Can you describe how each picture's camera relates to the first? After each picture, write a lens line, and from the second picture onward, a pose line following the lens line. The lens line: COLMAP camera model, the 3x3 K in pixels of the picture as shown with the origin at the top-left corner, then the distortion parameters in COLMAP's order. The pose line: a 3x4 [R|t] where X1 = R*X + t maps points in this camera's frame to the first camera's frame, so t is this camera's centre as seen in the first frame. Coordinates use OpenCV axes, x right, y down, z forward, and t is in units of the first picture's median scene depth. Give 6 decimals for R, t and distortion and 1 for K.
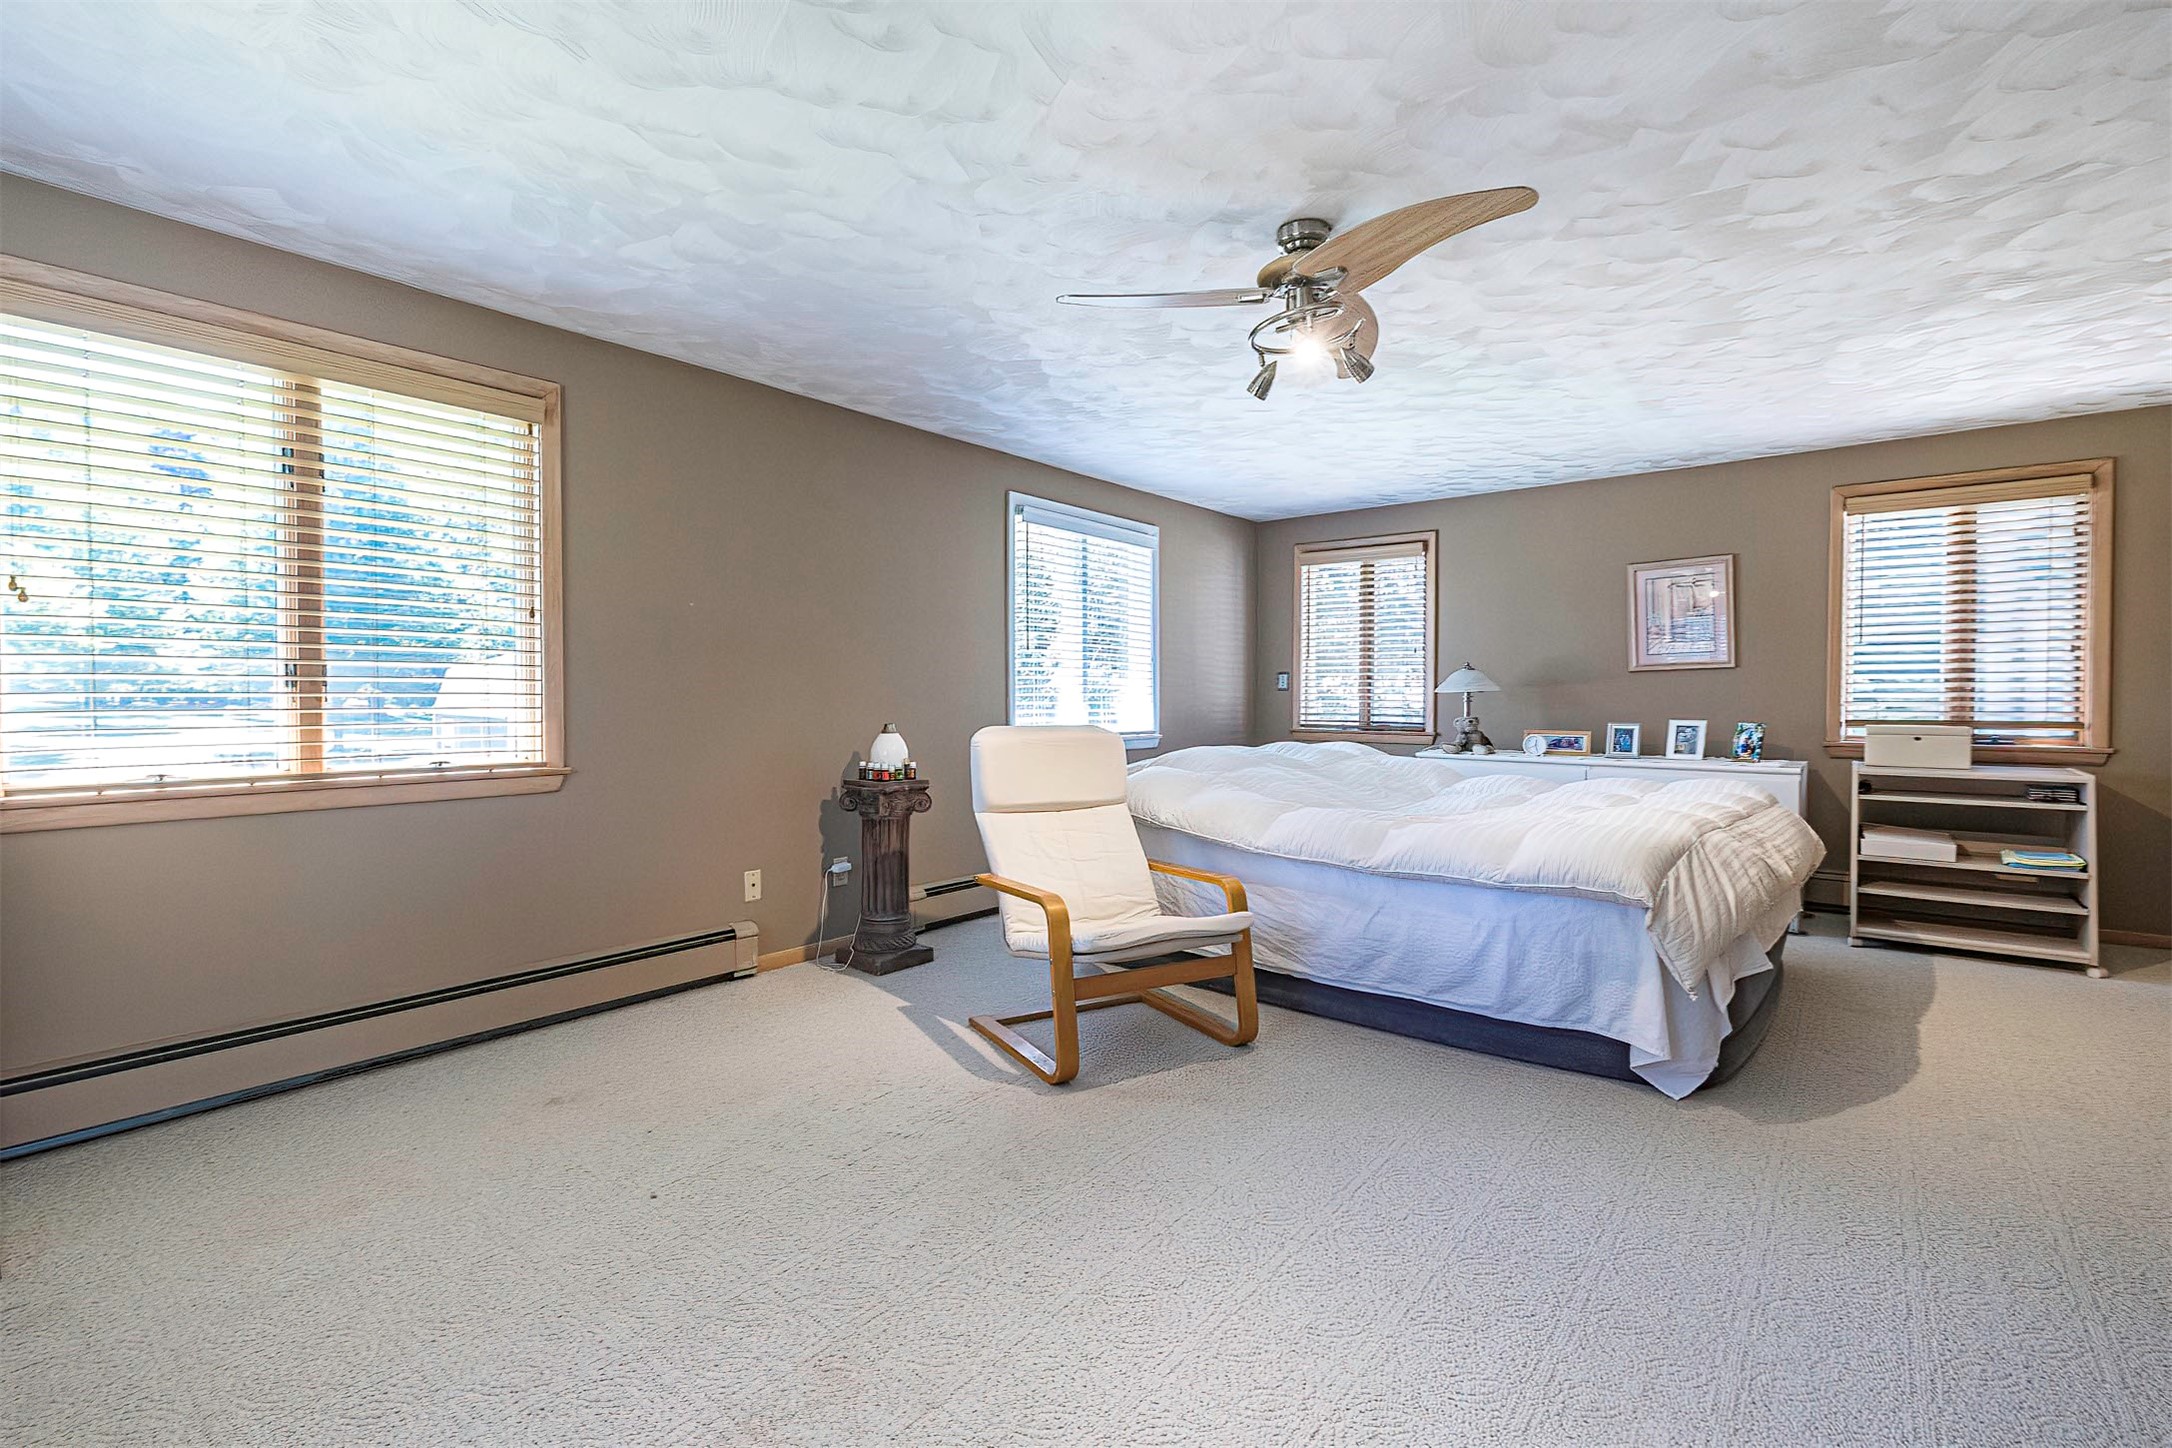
lens RADIAL K [[943.9, 0, 1092.2], [0, 943.9, 722.8], [0, 0, 1]] dist [-0.002299, -0.000405]
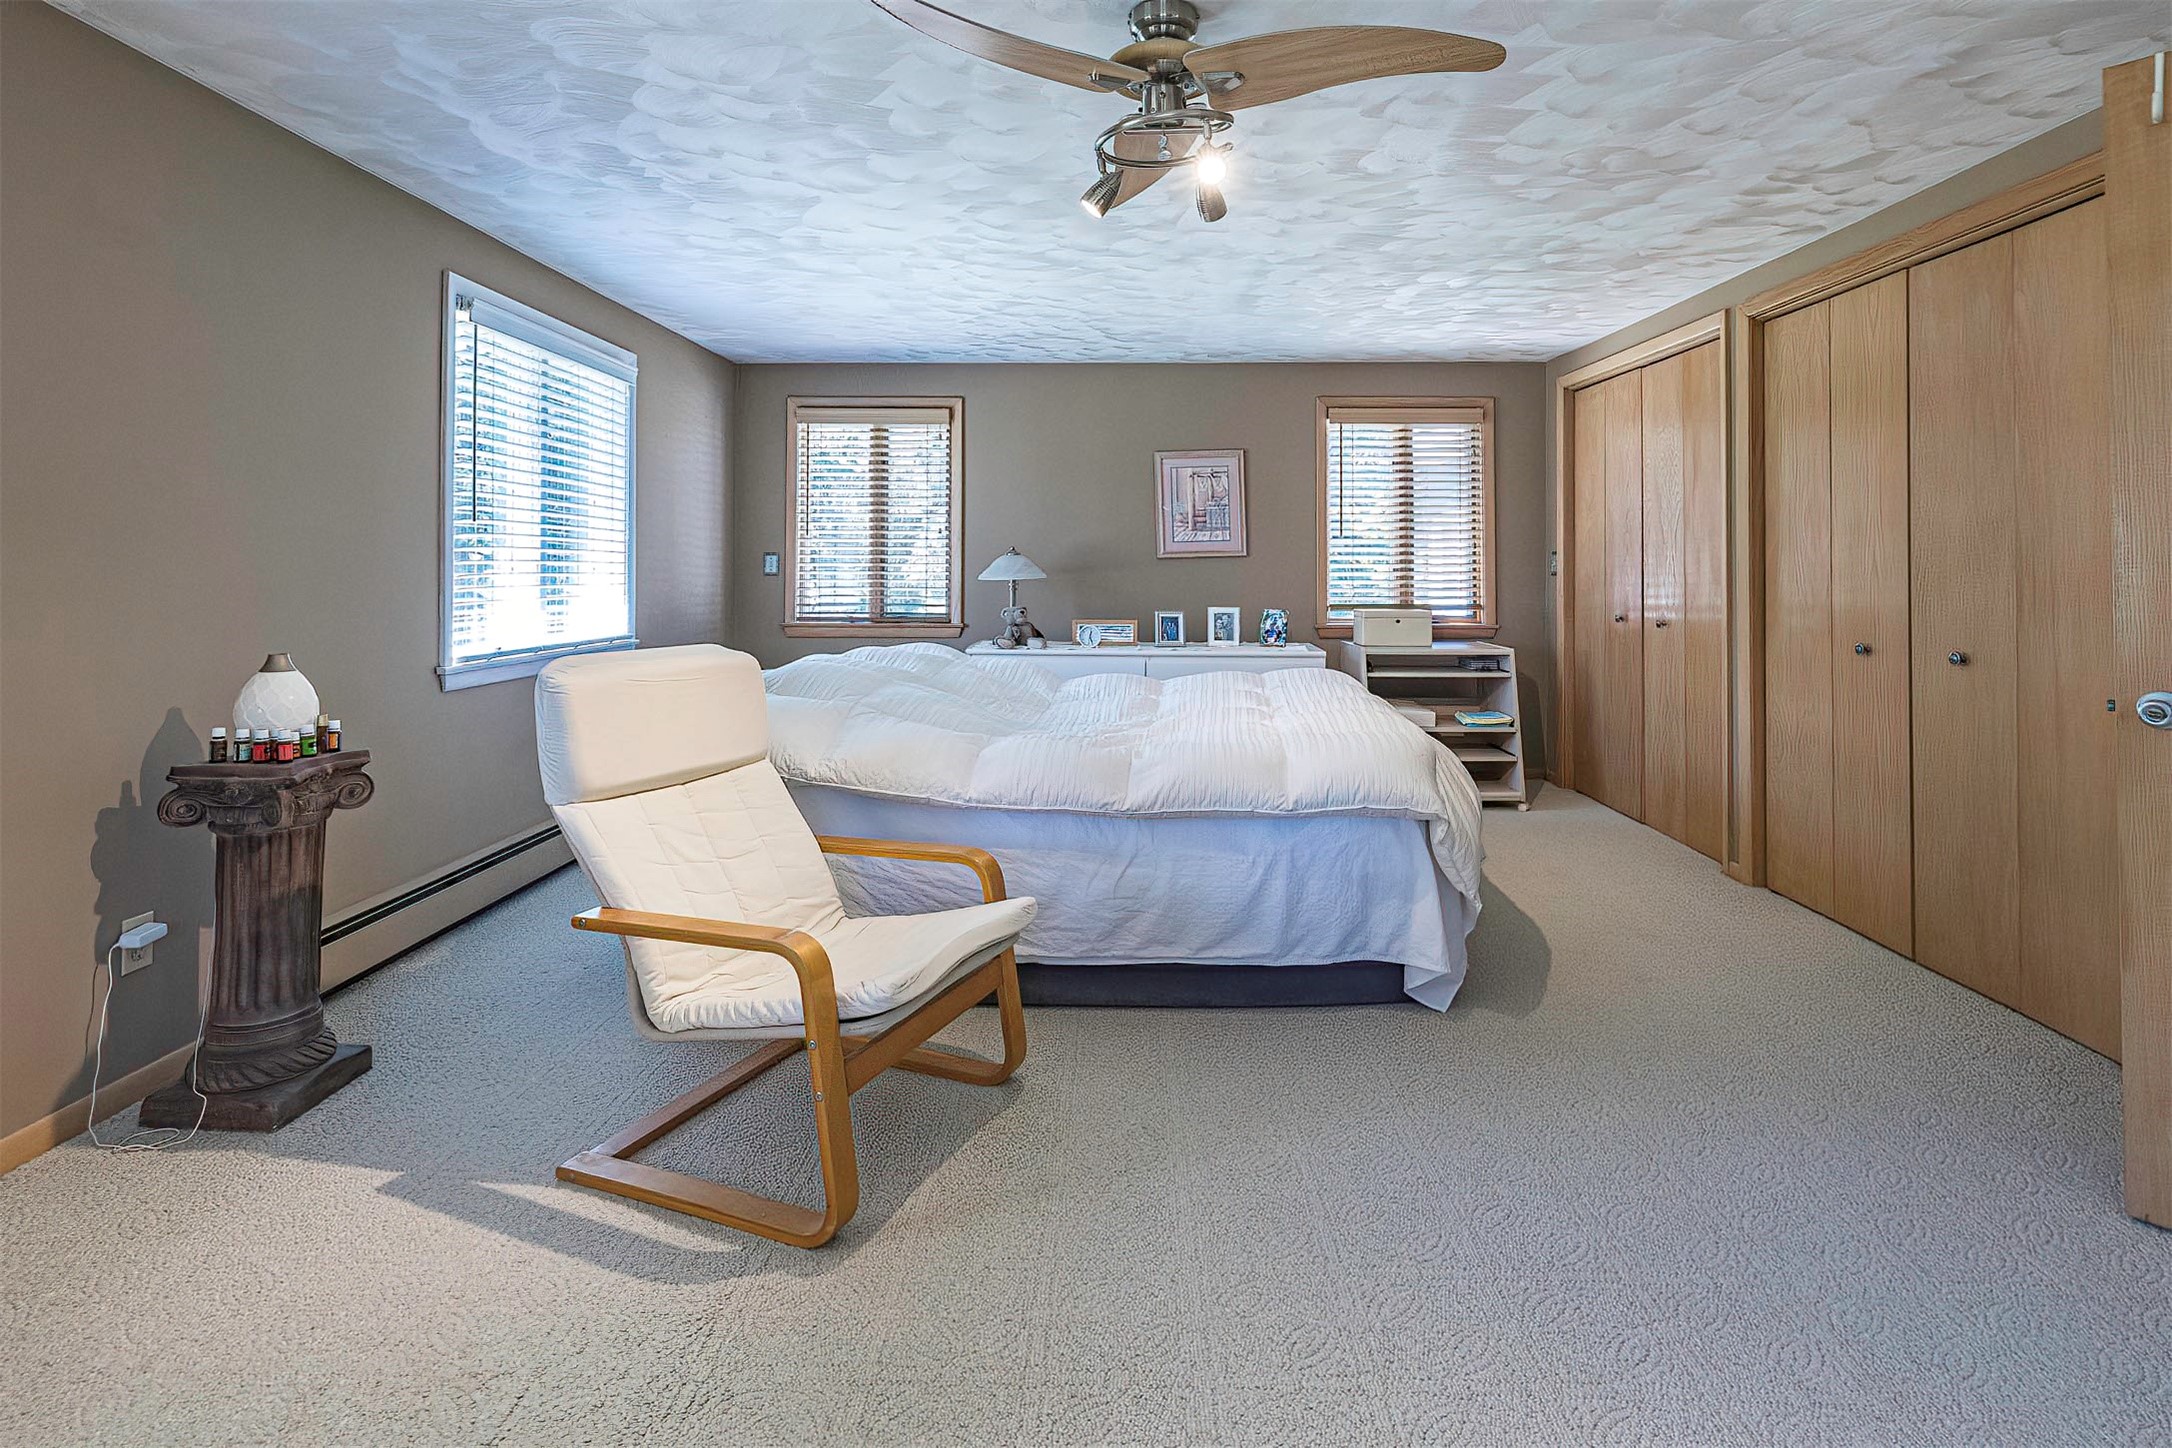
lens RADIAL K [[1039.4, 0, 1087.5], [0, 1039.4, 557.4], [0, 0, 1]] dist [0.001686, -0.000778]
pose [[0.788200, 0.006435, 0.615385, -0.218586], [0.016950, 0.999339, -0.032161, -0.027944], [-0.615186, 0.035780, 0.787570, 0.232817]]
